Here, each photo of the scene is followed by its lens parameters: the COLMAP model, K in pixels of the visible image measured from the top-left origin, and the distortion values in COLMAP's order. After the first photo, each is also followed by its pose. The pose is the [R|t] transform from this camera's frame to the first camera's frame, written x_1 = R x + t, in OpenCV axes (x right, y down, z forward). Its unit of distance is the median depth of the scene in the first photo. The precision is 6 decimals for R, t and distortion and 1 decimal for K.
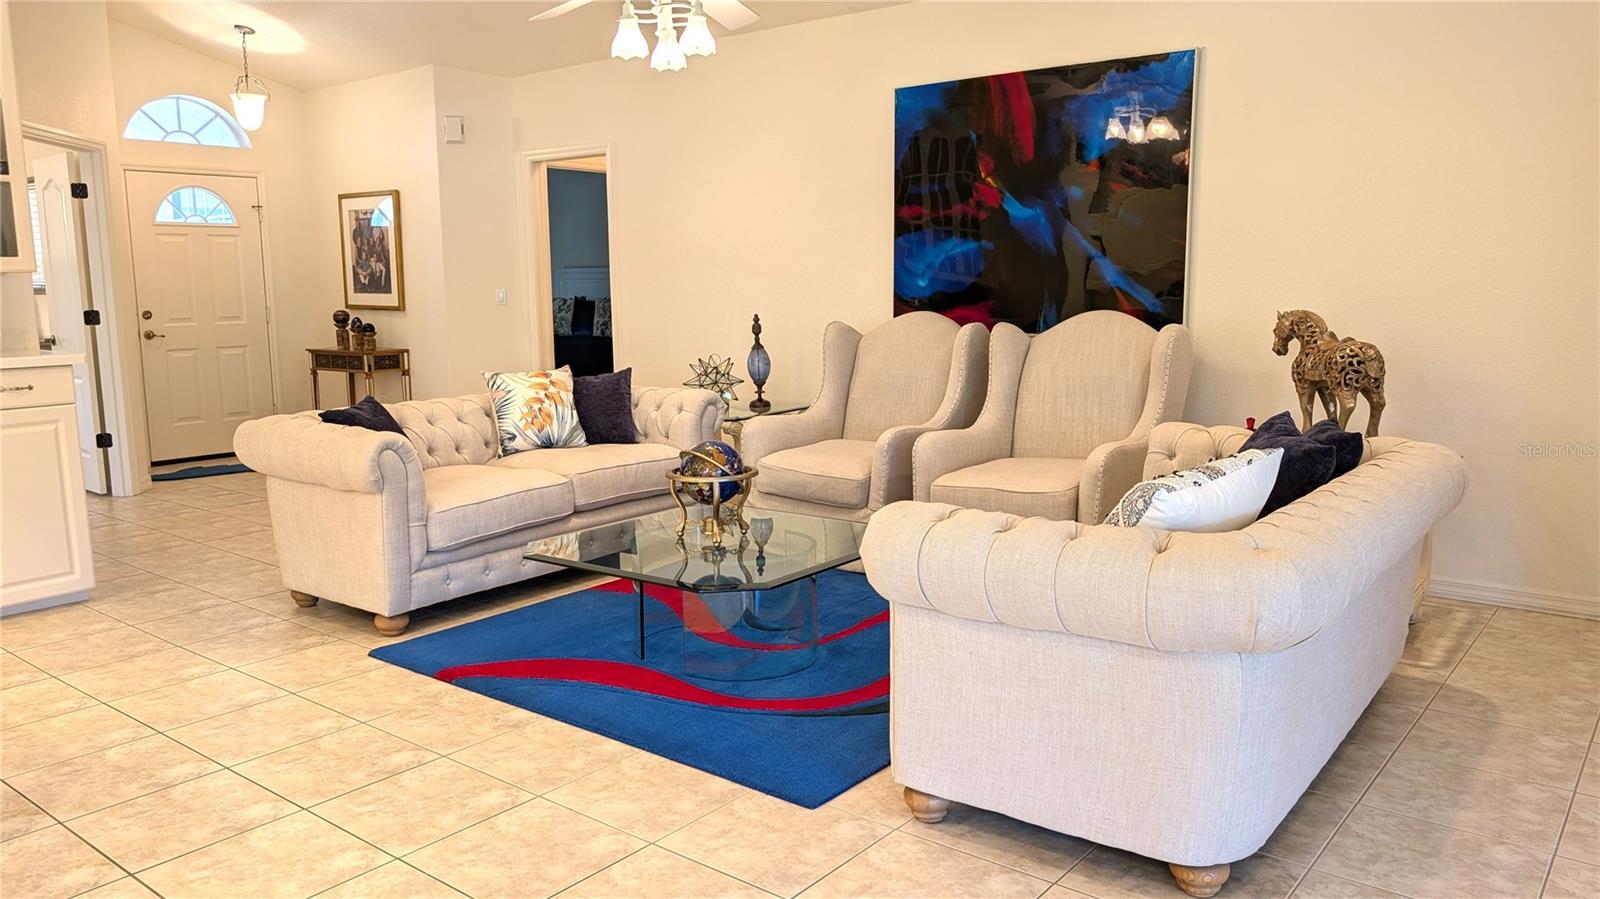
lens RADIAL K [[1154.9, 0, 786.2], [0, 1154.9, 449.8], [0, 0, 1]] dist [0.050155, -0.087087]
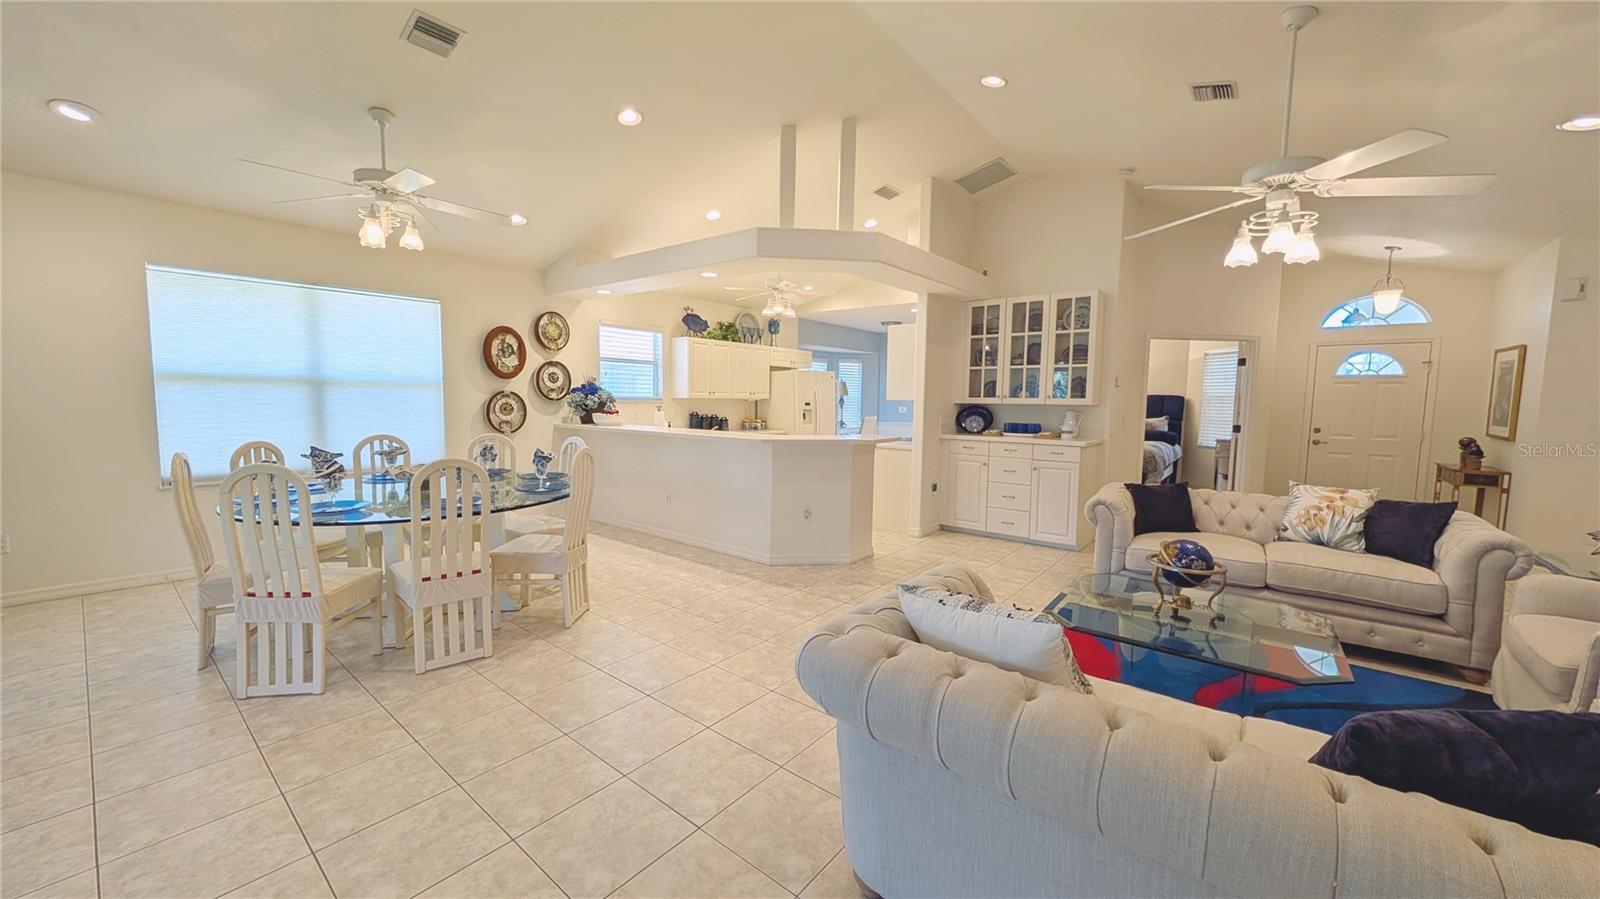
lens RADIAL K [[586.2, 0, 795.0], [0, 586.2, 443.2], [0, 0, 1]] dist [-0.000185, -0.000282]
pose [[-0.005526, 0.089582, -0.995964, 0.443681], [-0.160955, 0.982913, 0.089301, -0.077052], [0.986946, 0.160799, 0.008987, 0.370771]]
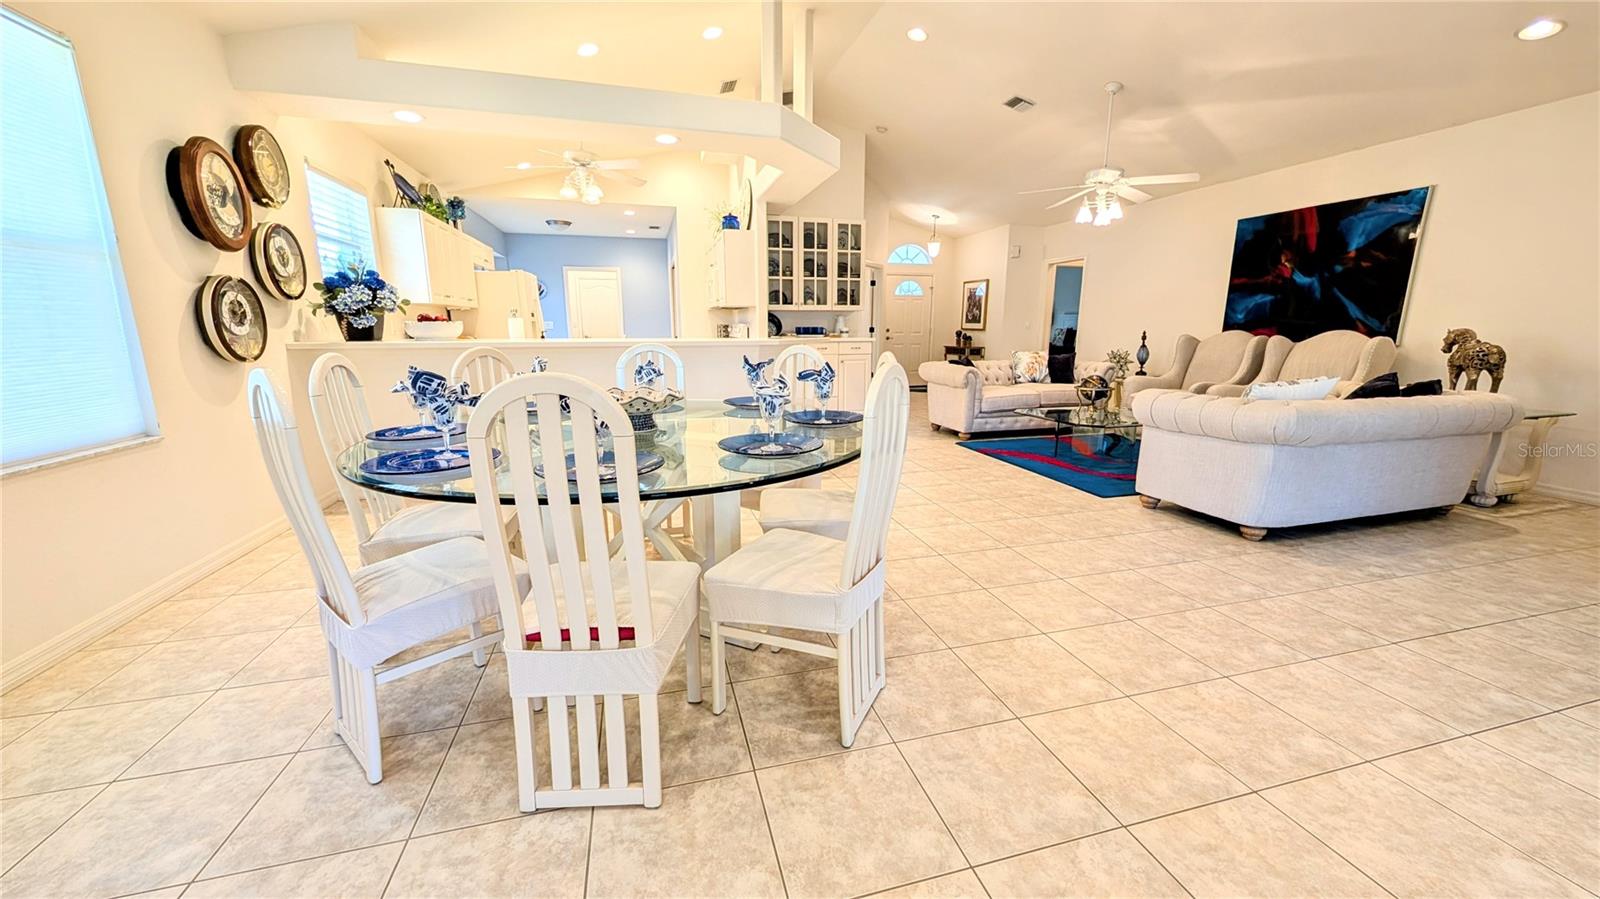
lens RADIAL K [[586.2, 0, 795.0], [0, 586.2, 443.2], [0, 0, 1]] dist [-0.000185, -0.000282]
pose [[0.807738, 0.127491, -0.575591, 0.115771], [-0.096847, 0.991768, 0.083764, 0.069291], [0.581532, -0.011915, 0.813436, -0.307016]]
